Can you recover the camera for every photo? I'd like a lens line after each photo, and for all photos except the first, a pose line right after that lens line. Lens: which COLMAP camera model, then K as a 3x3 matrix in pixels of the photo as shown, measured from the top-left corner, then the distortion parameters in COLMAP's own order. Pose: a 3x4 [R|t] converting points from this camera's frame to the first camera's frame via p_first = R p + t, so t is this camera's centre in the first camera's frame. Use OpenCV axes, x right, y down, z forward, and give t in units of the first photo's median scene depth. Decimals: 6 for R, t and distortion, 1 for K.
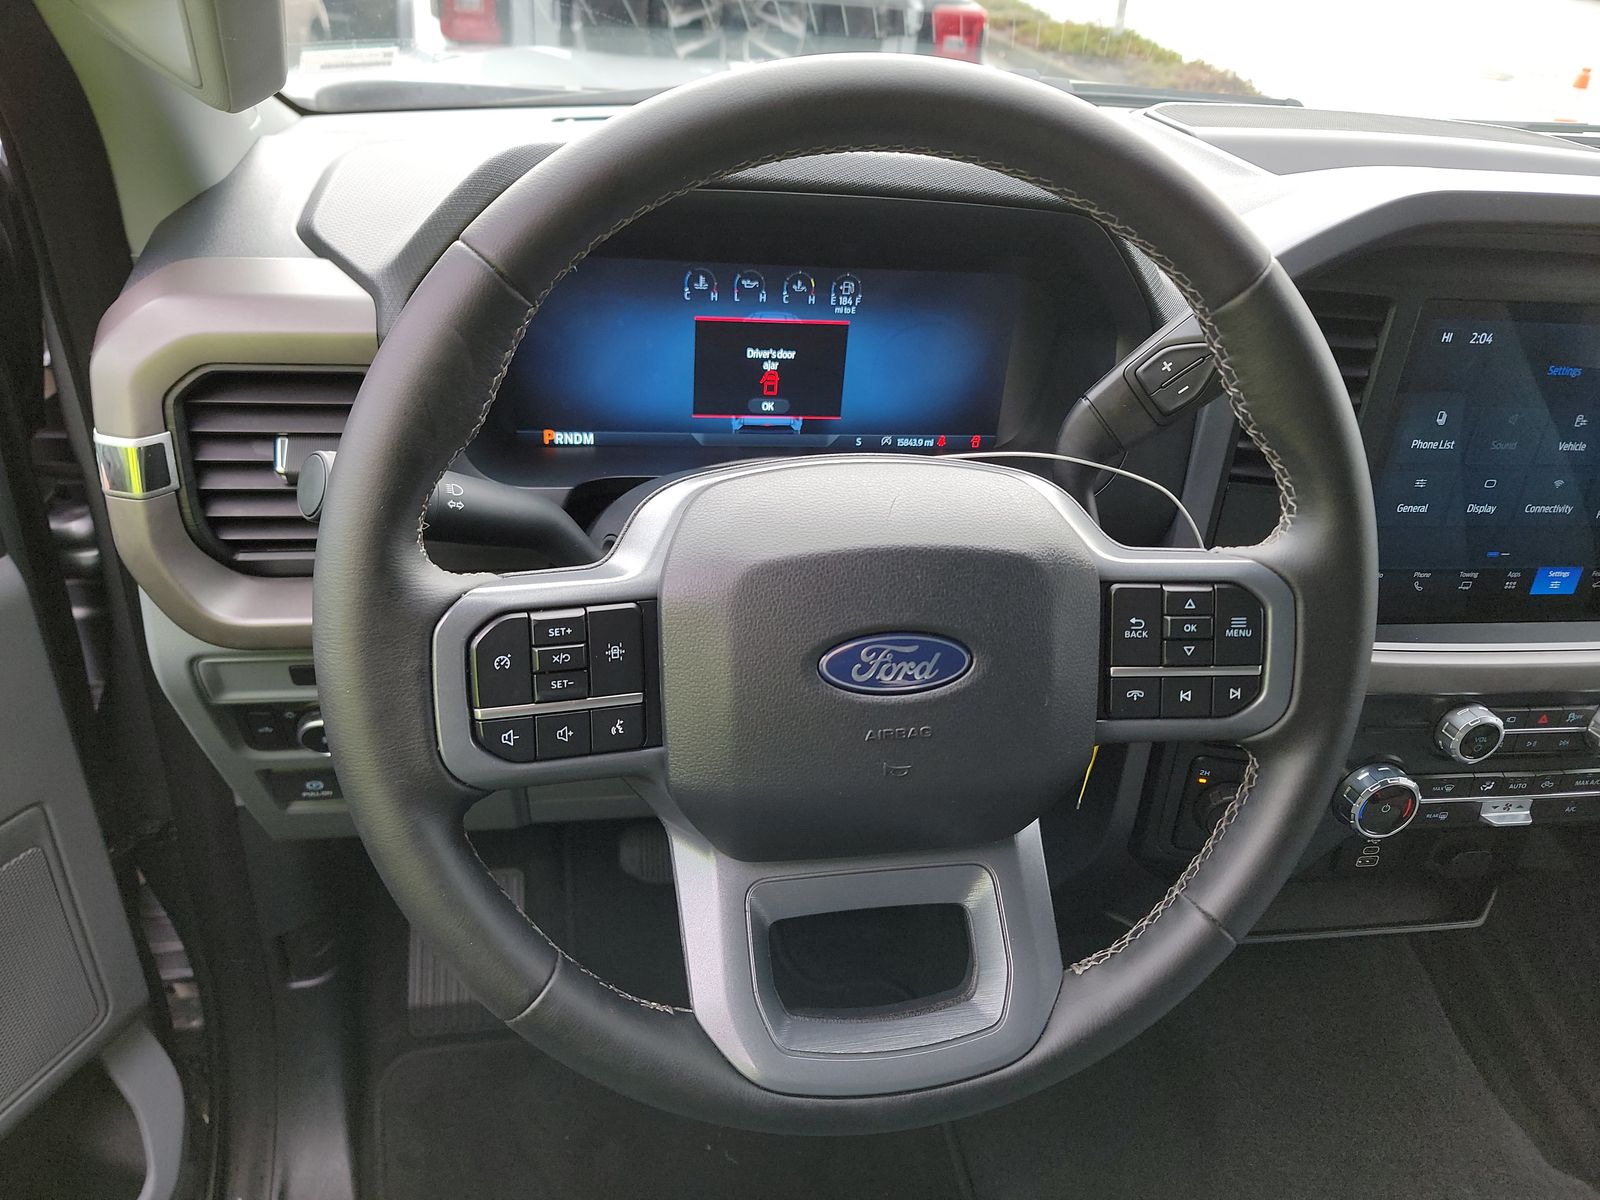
lens RADIAL K [[1138.7, 0, 809.9], [0, 1138.7, 622.7], [0, 0, 1]] dist [0.041414, -0.003321]
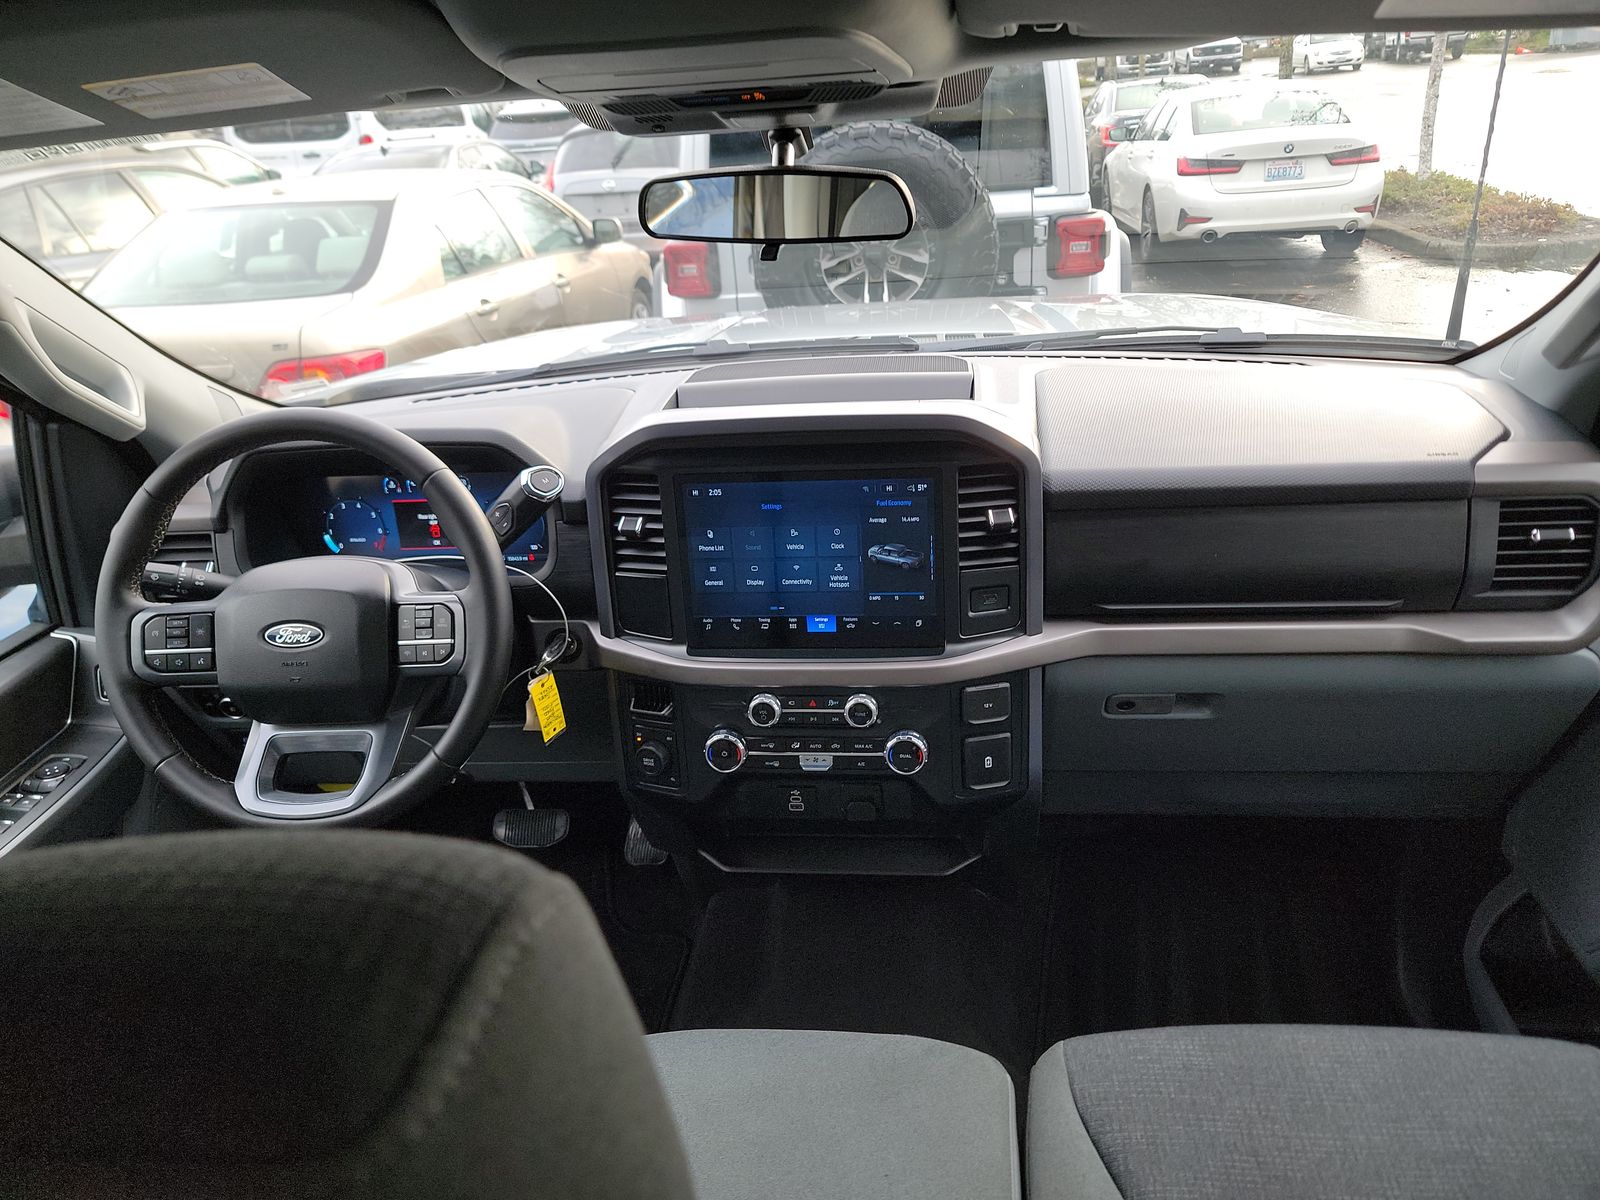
lens RADIAL K [[1138.7, 0, 809.9], [0, 1138.7, 622.7], [0, 0, 1]] dist [0.041414, -0.003321]
pose [[0.946285, -0.020979, -0.322654, 1.274362], [-0.024049, 0.990562, -0.134937, 0.208494], [0.322439, 0.135449, 0.936849, -0.653974]]
